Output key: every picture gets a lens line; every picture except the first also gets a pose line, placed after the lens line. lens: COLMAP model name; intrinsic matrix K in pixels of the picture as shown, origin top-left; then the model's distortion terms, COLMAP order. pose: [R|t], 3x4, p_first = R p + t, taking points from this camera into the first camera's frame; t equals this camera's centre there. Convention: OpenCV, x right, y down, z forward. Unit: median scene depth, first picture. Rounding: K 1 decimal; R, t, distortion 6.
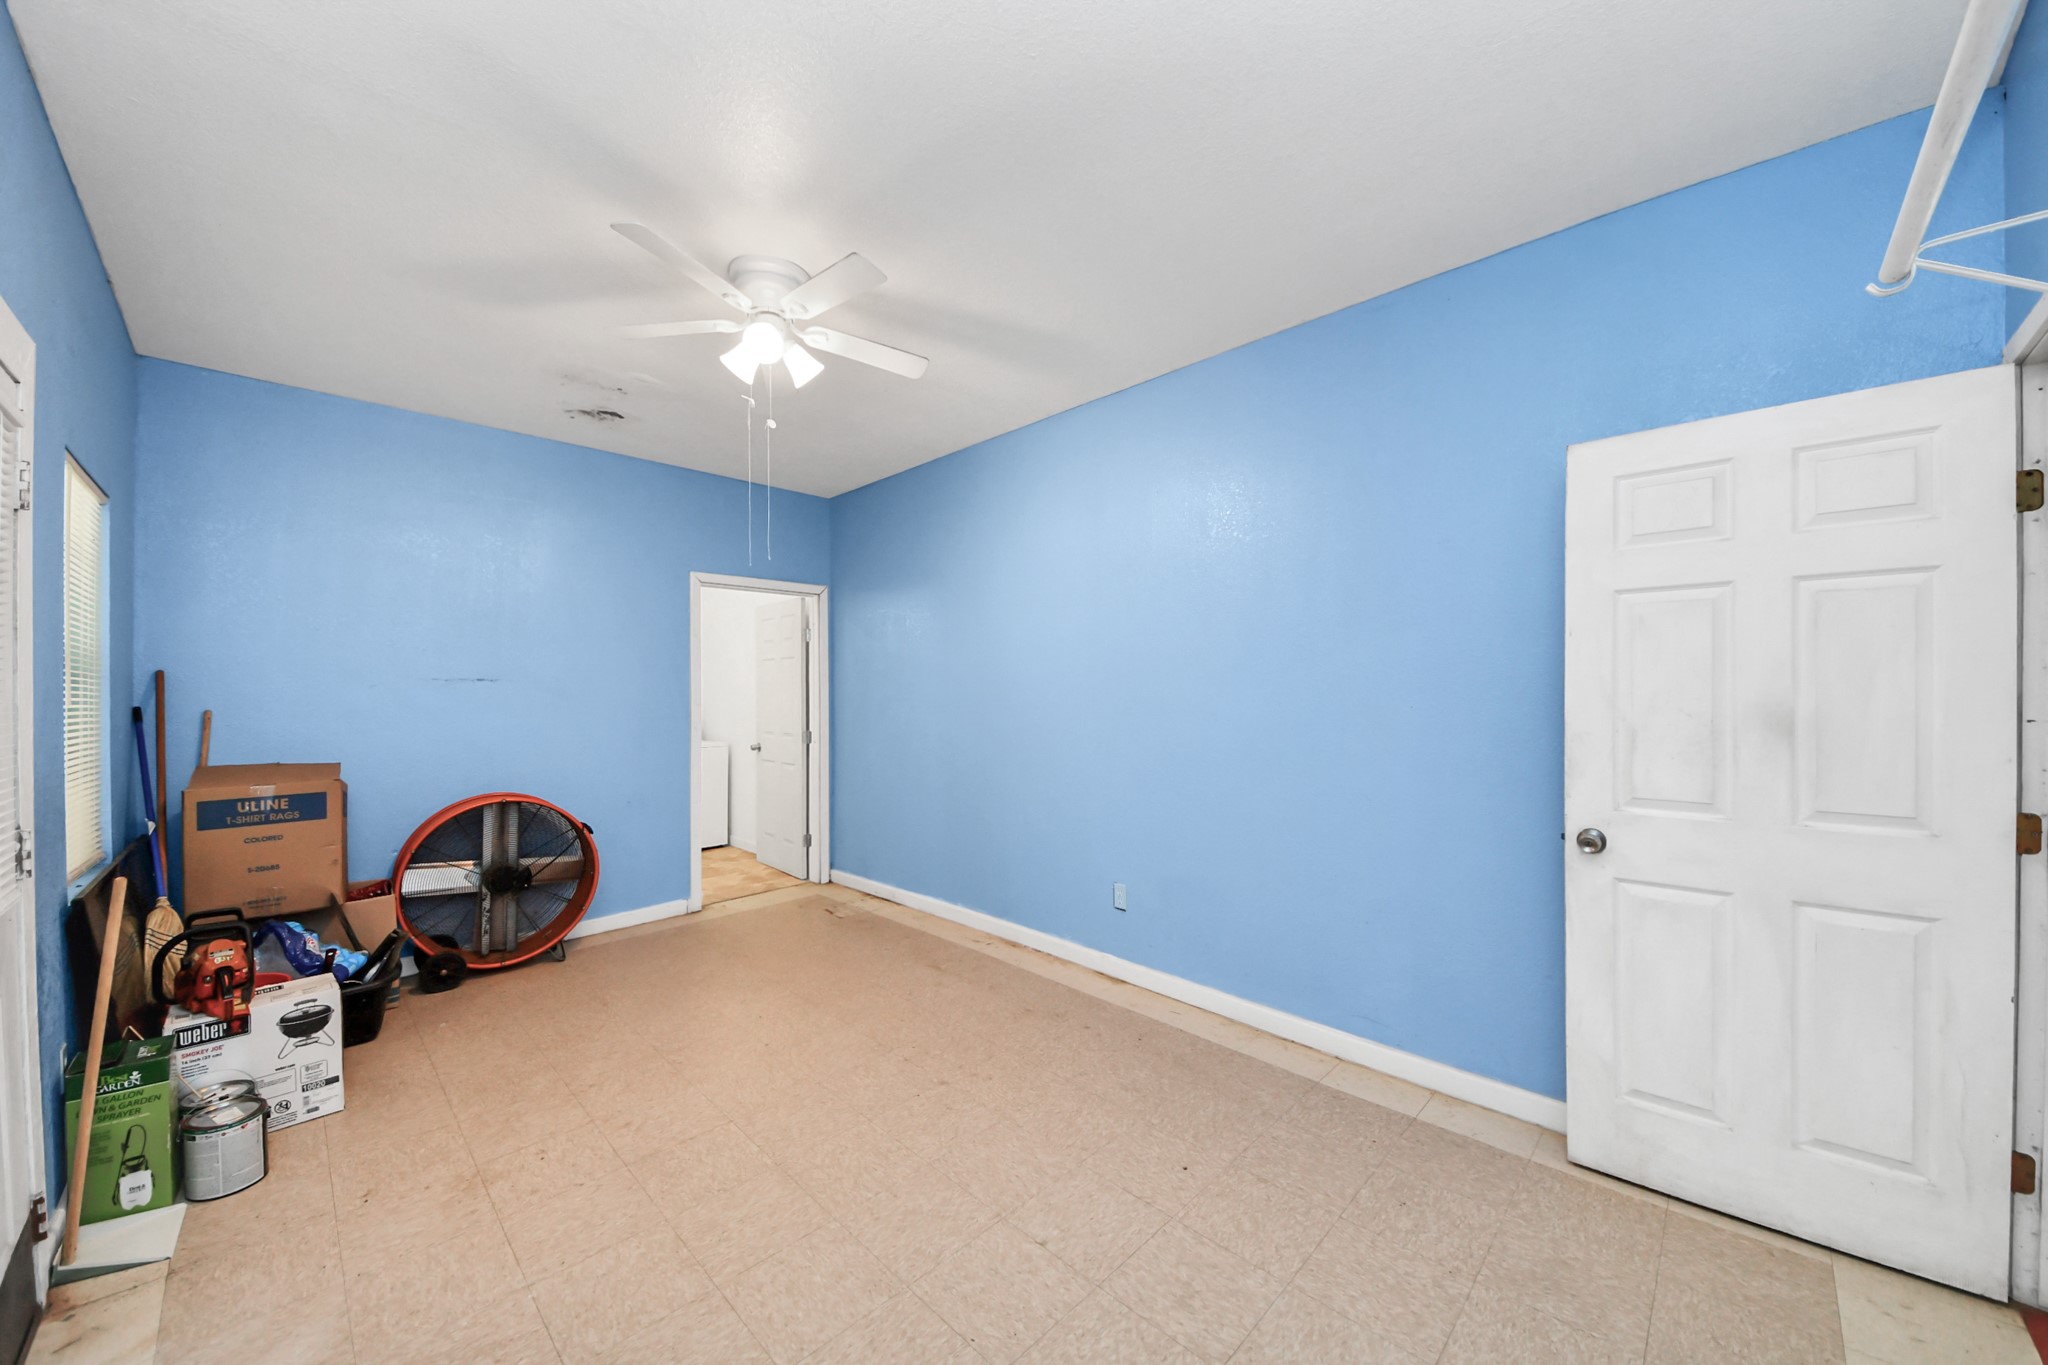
lens RADIAL K [[733.7, 0, 1015.3], [0, 733.7, 689.6], [0, 0, 1]] dist [0.033989, -0.018197]
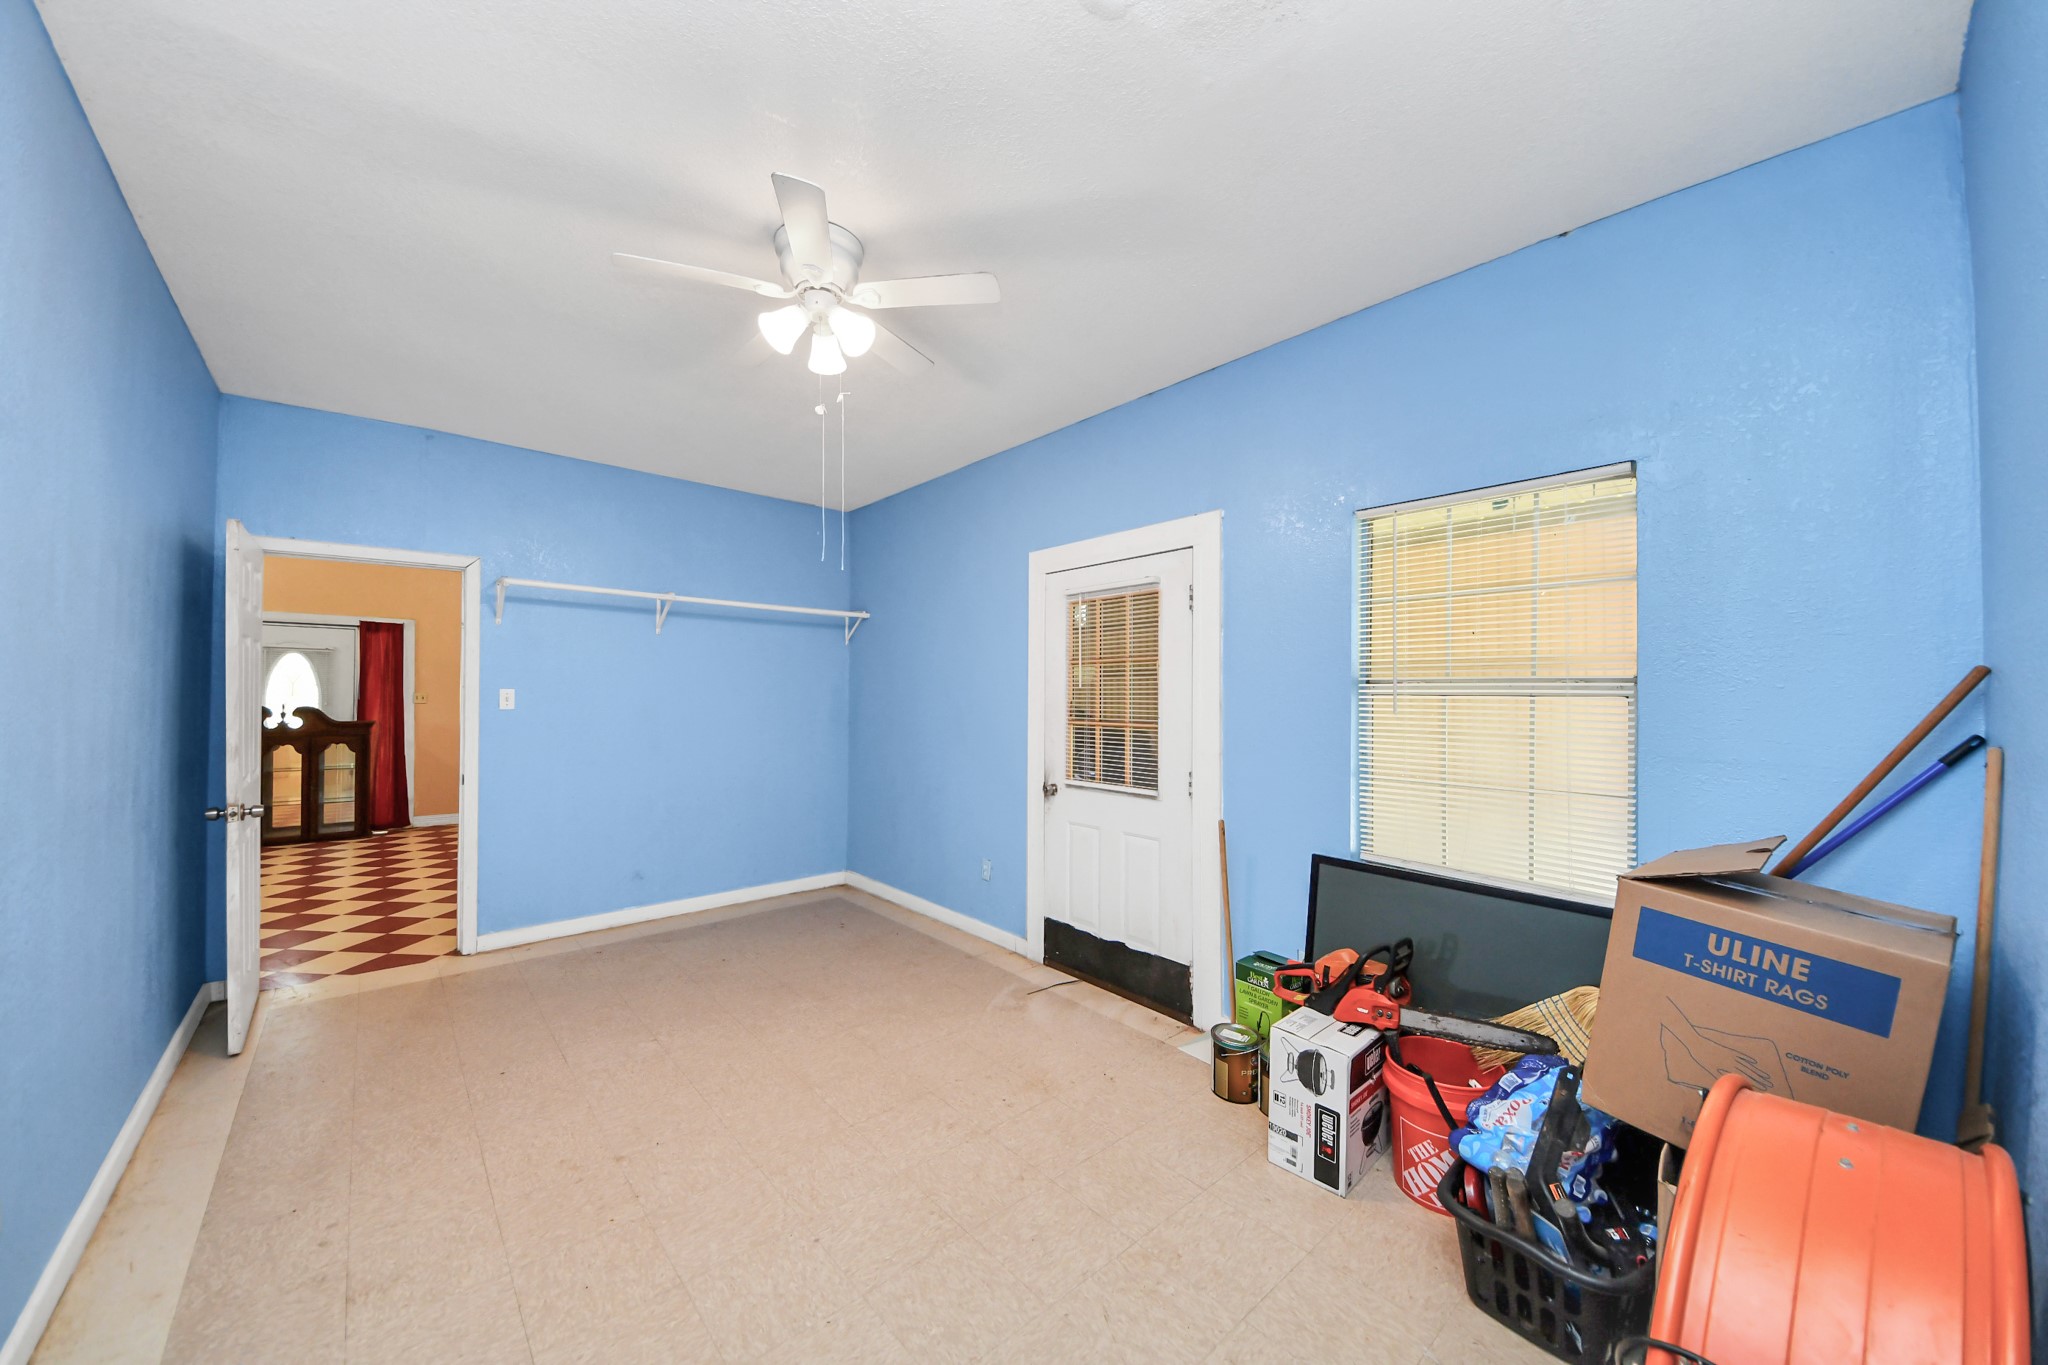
lens RADIAL K [[733.7, 0, 1015.3], [0, 733.7, 689.6], [0, 0, 1]] dist [0.033989, -0.018197]
pose [[-0.997185, 0.000394, 0.074983, -0.542868], [0.000044, 0.999989, -0.004673, -0.010988], [-0.074984, -0.004657, -0.997174, 1.594079]]
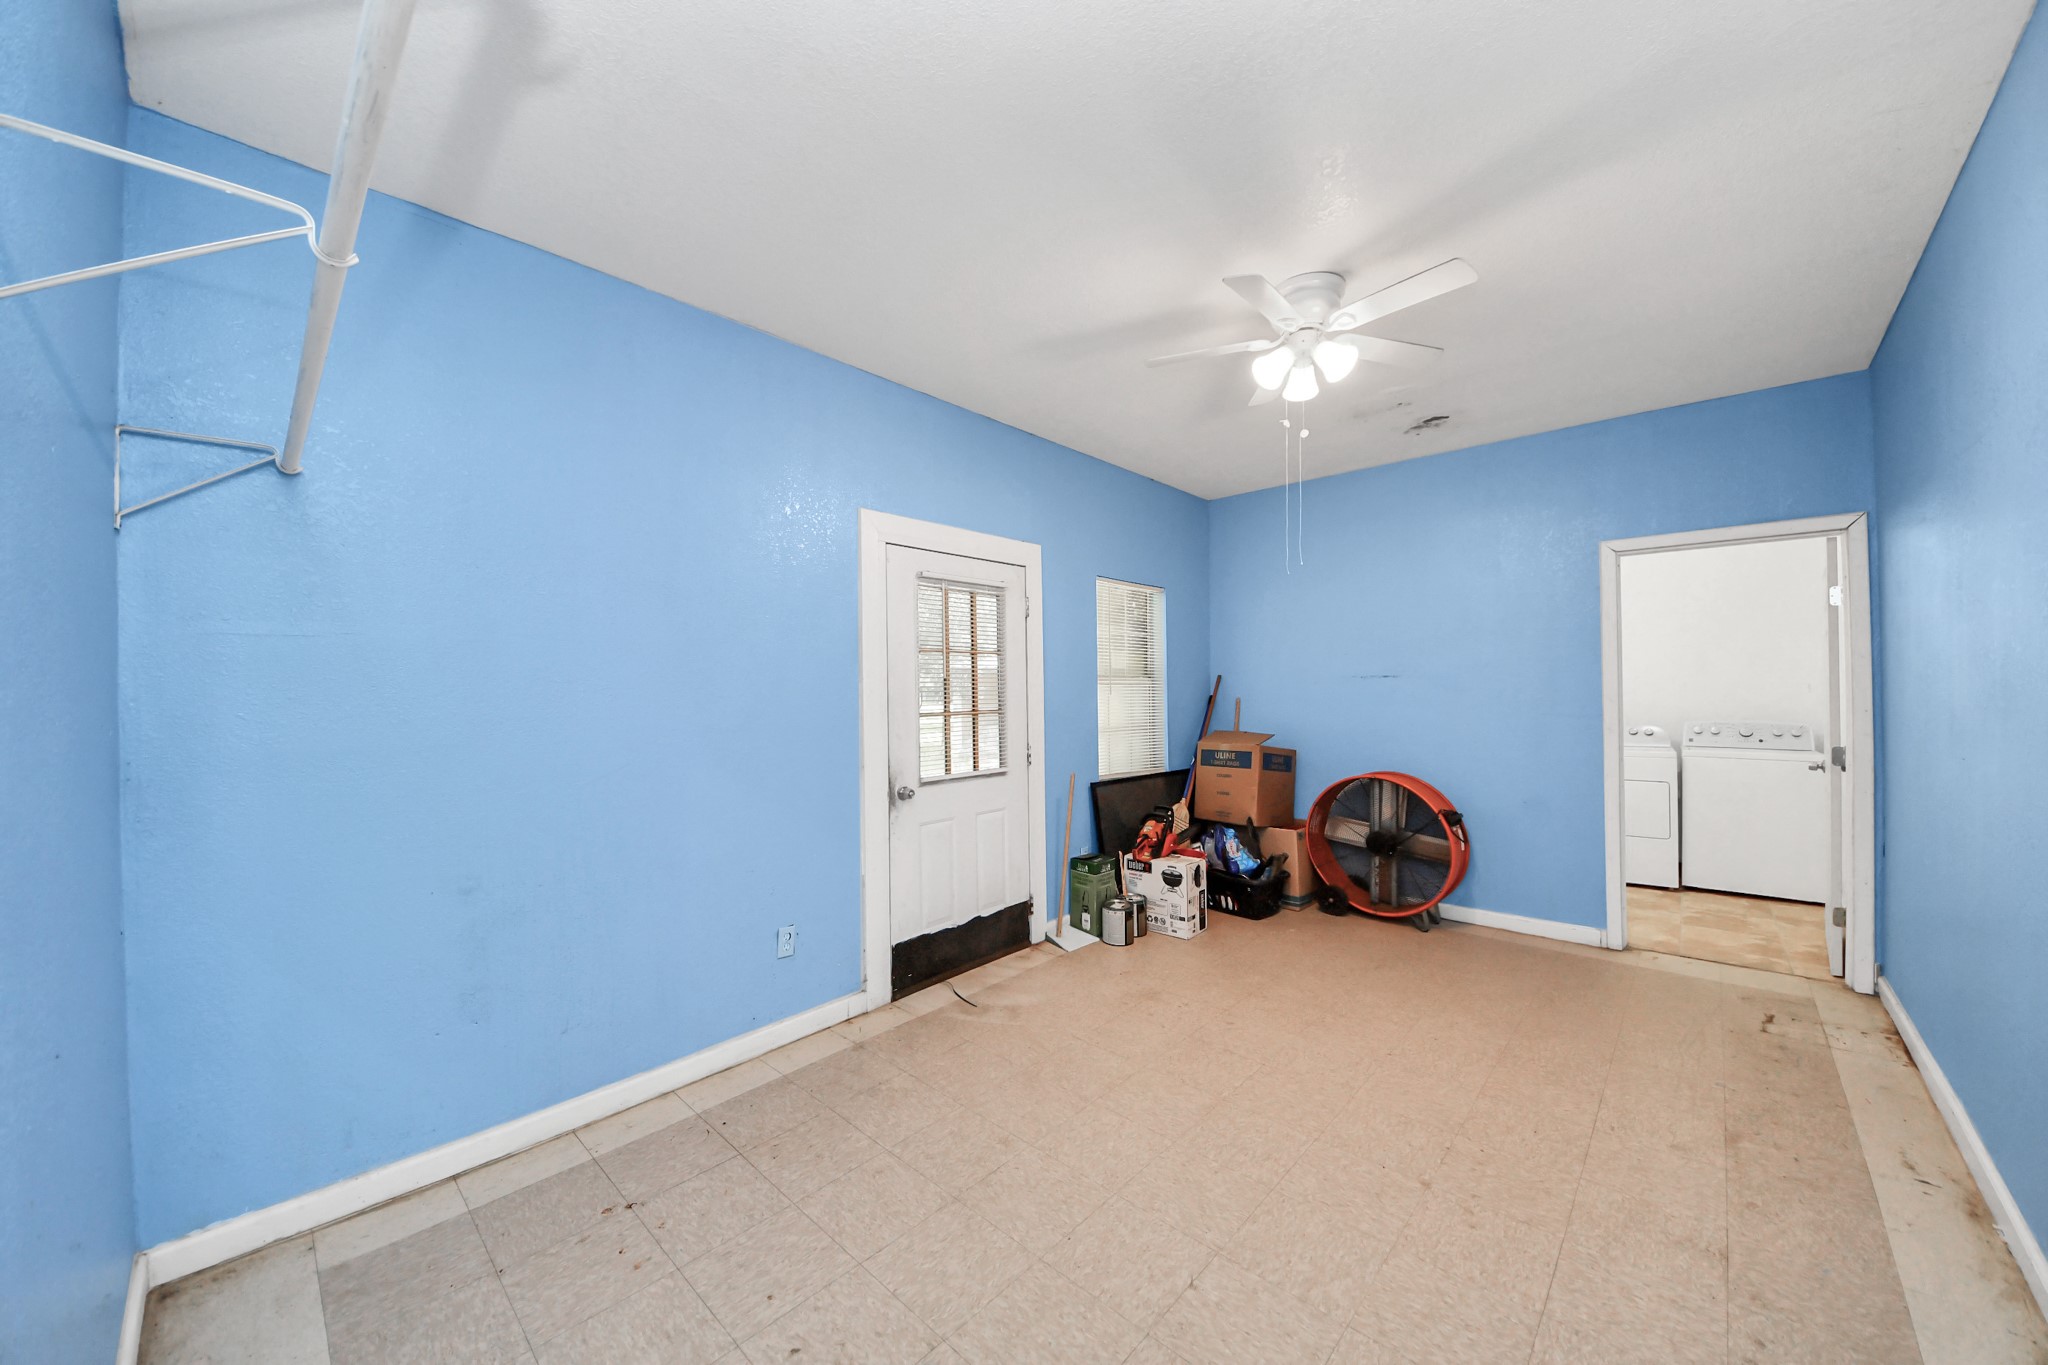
lens RADIAL K [[733.7, 0, 1015.3], [0, 733.7, 689.6], [0, 0, 1]] dist [0.033989, -0.018197]
pose [[0.028353, 0.007739, -0.999568, 0.595147], [0.009448, 0.999923, 0.008010, -0.008597], [0.999553, -0.009671, 0.028278, 0.470336]]
